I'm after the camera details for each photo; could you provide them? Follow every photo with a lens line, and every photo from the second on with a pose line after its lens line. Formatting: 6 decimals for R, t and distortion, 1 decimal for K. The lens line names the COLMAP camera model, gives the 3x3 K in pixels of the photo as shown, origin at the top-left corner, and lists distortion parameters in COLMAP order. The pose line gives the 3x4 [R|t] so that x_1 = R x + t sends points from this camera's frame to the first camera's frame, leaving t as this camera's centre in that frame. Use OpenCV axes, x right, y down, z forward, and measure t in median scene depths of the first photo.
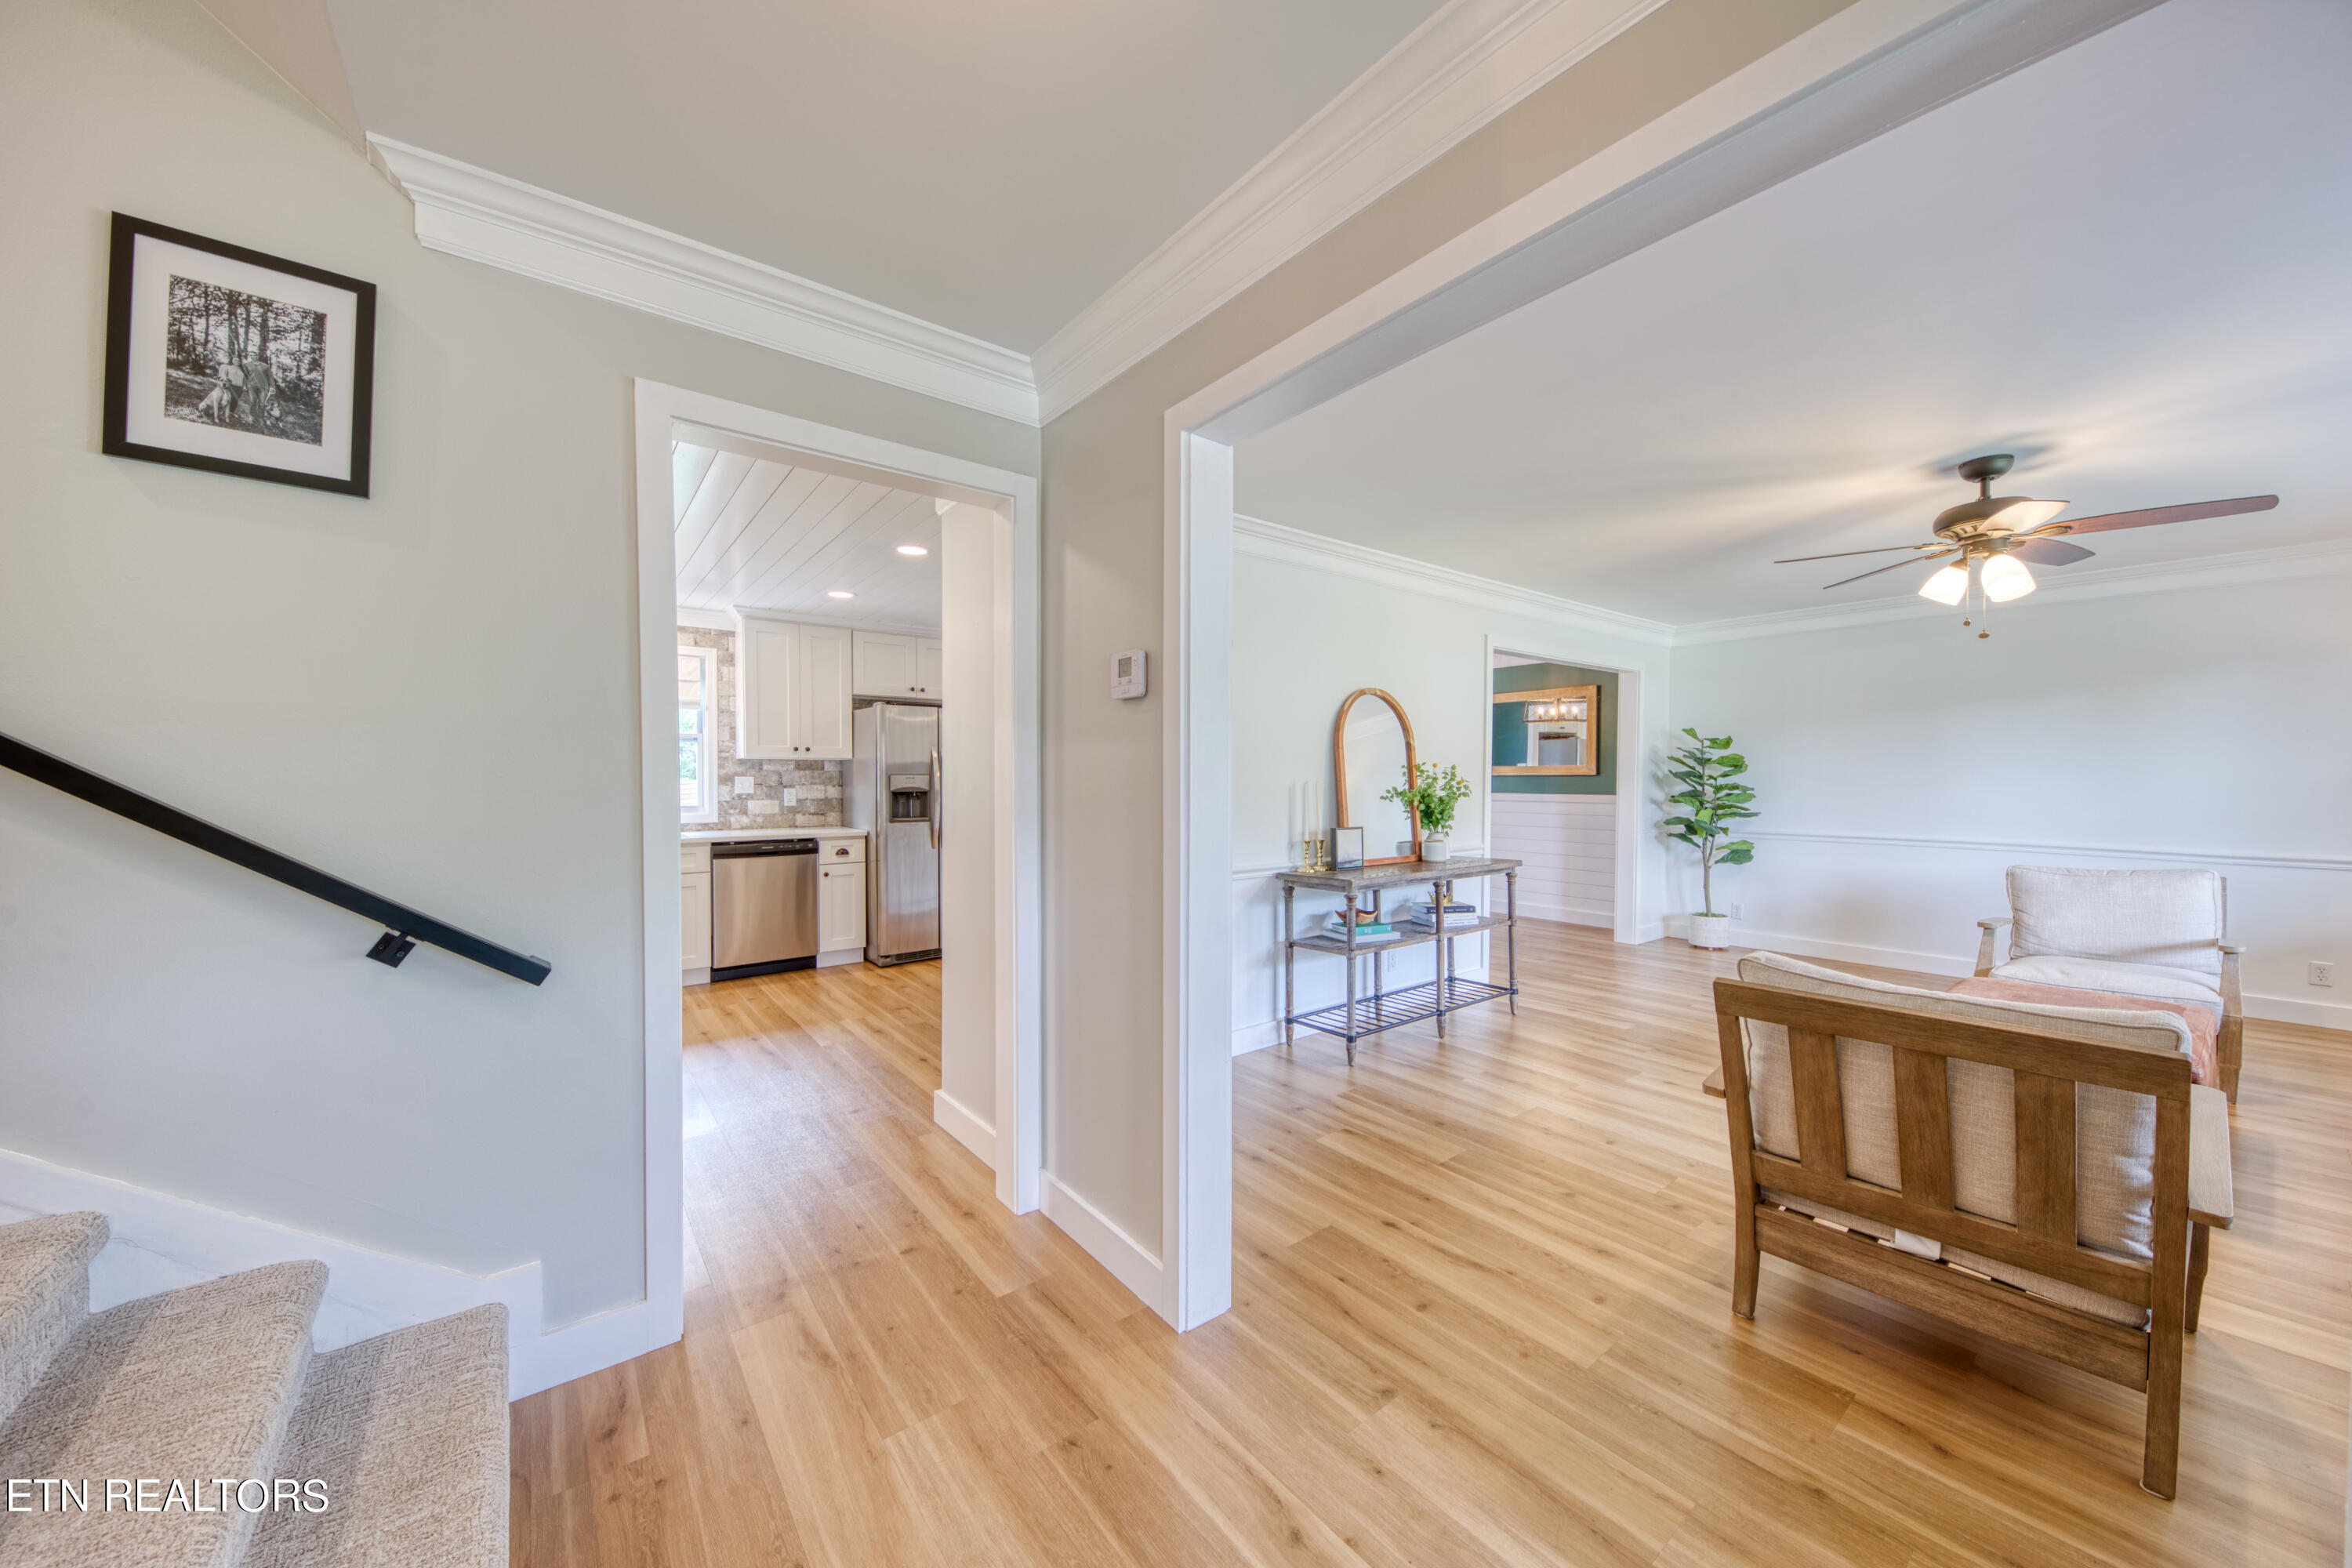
lens RADIAL K [[821.7, 0, 1169.7], [0, 821.7, 804.1], [0, 0, 1]] dist [0.000867, -0.000011]
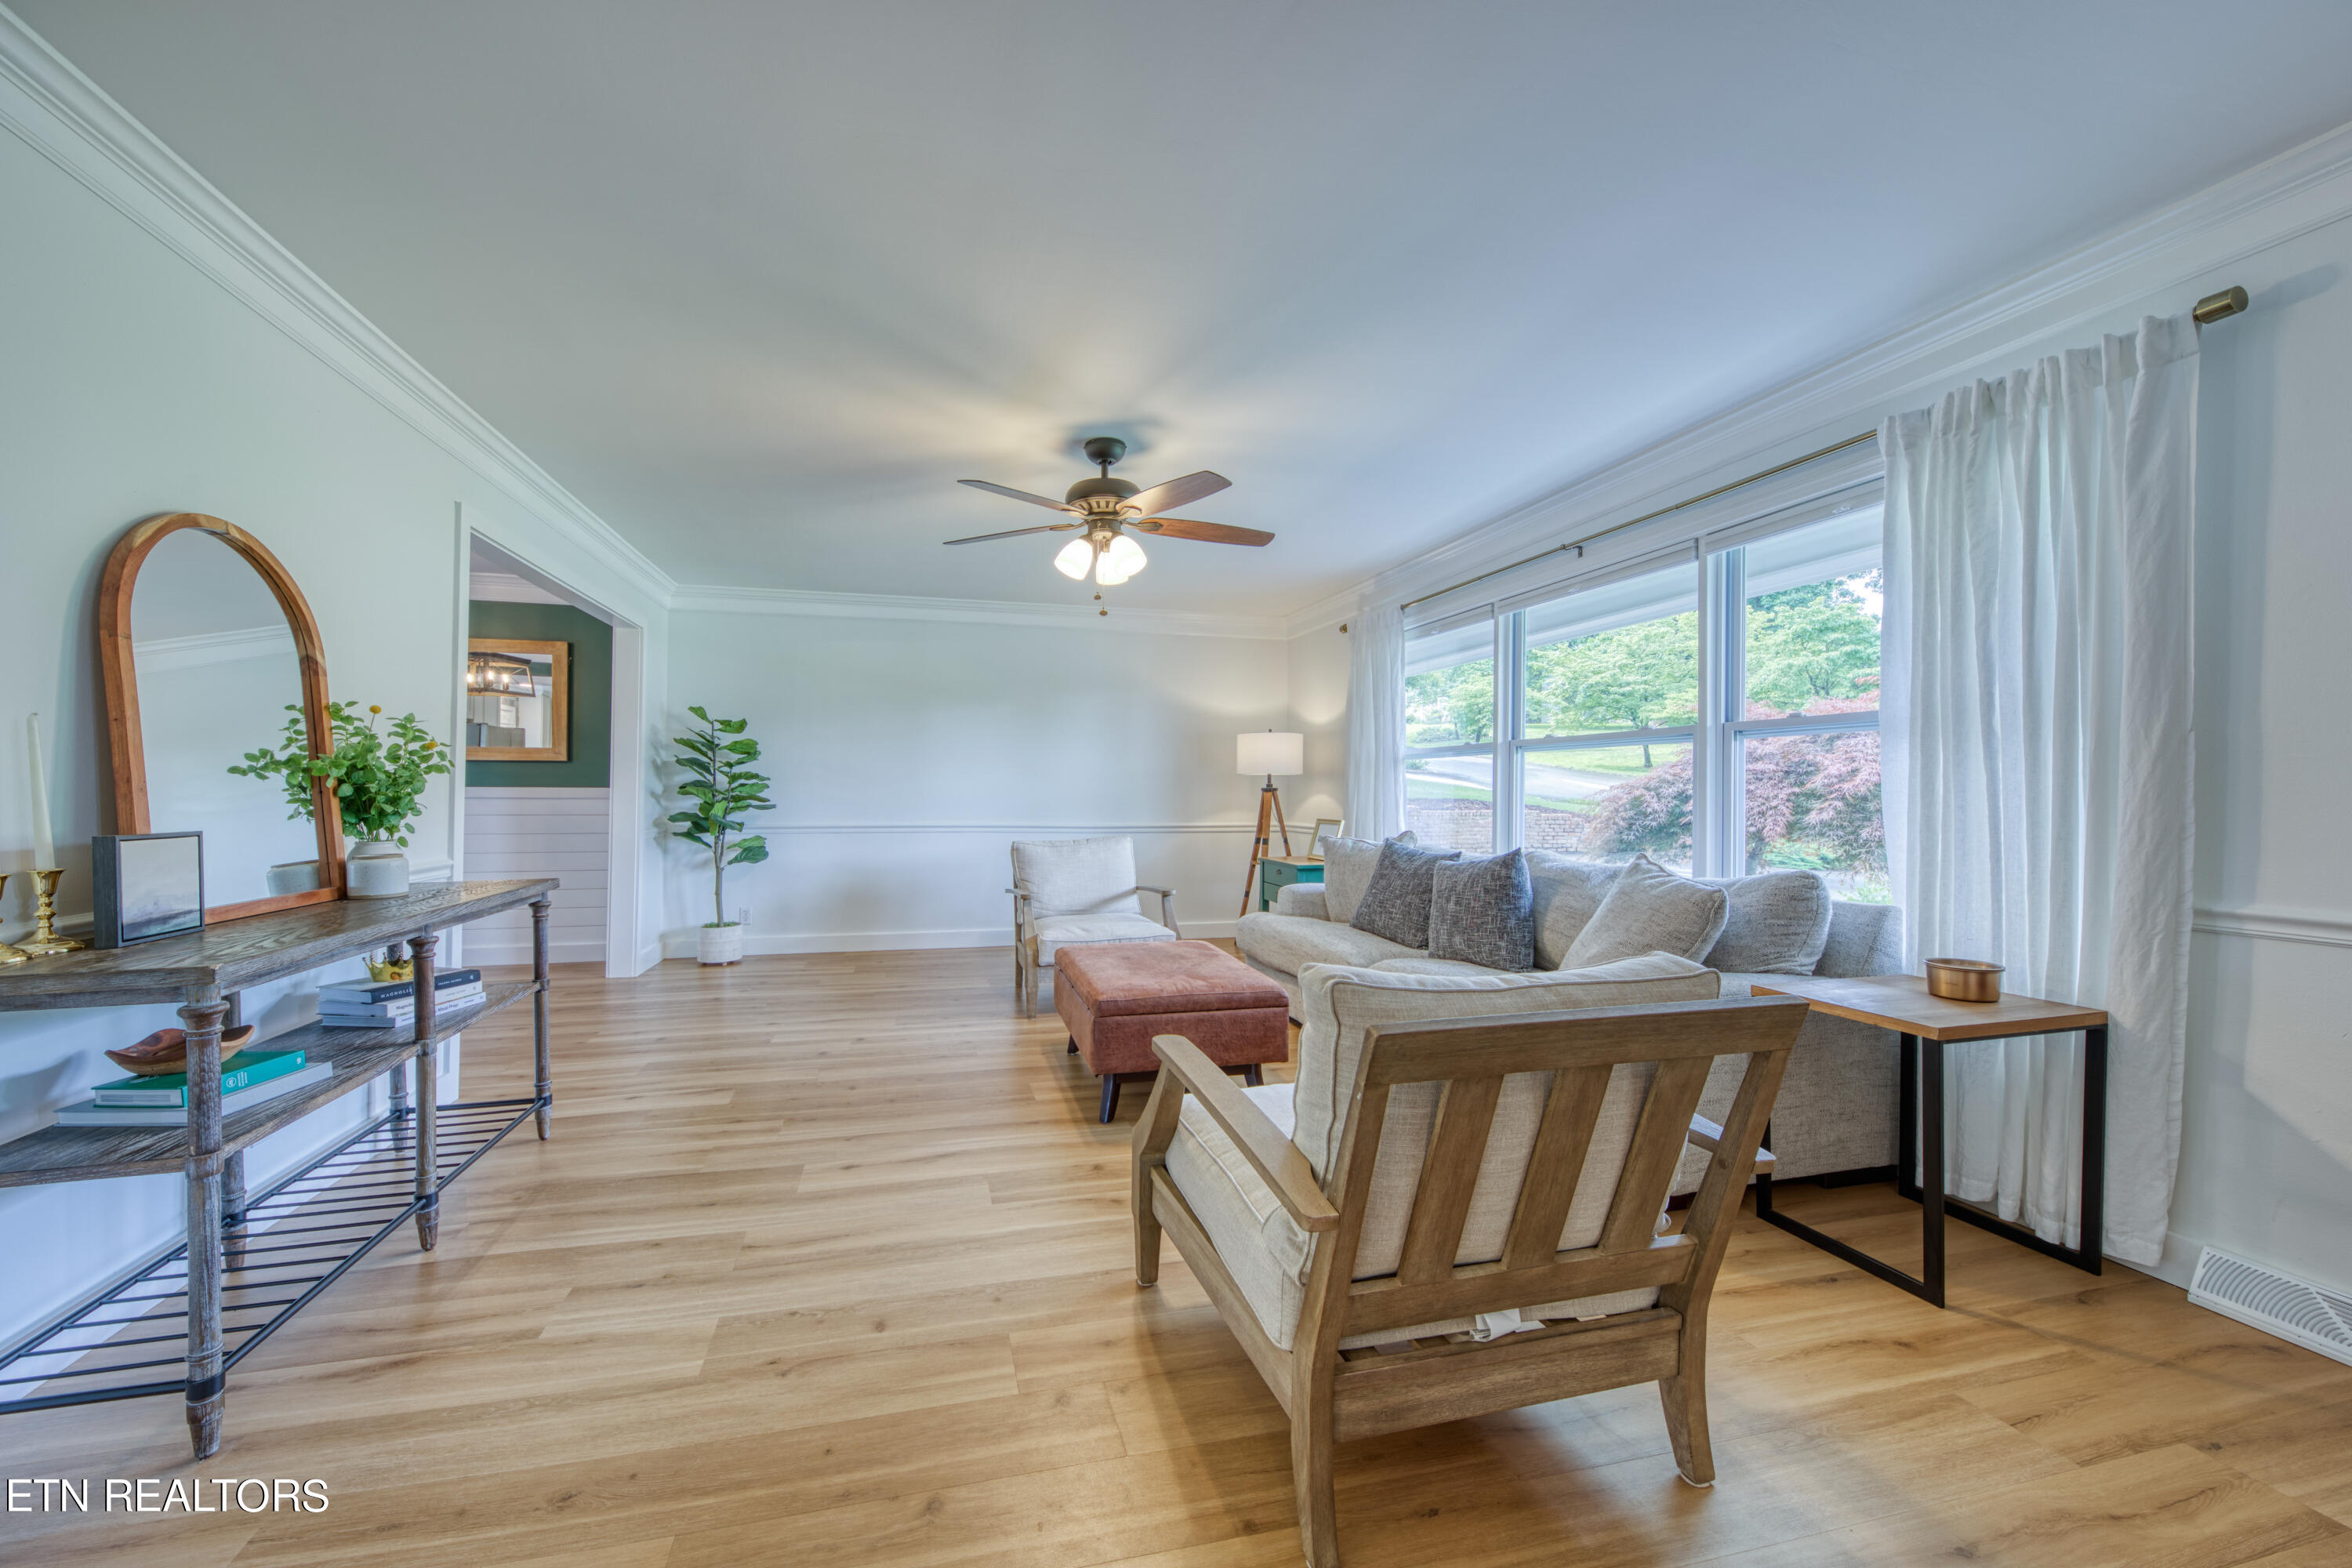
lens RADIAL K [[846.3, 0, 1158.1], [0, 846.3, 783.9], [0, 0, 1]] dist [0.008494, -0.006176]
pose [[0.393230, 0.007679, 0.919408, 0.027923], [0.021820, 0.999606, -0.017681, 0.020235], [-0.919181, 0.027014, 0.392908, 0.355906]]
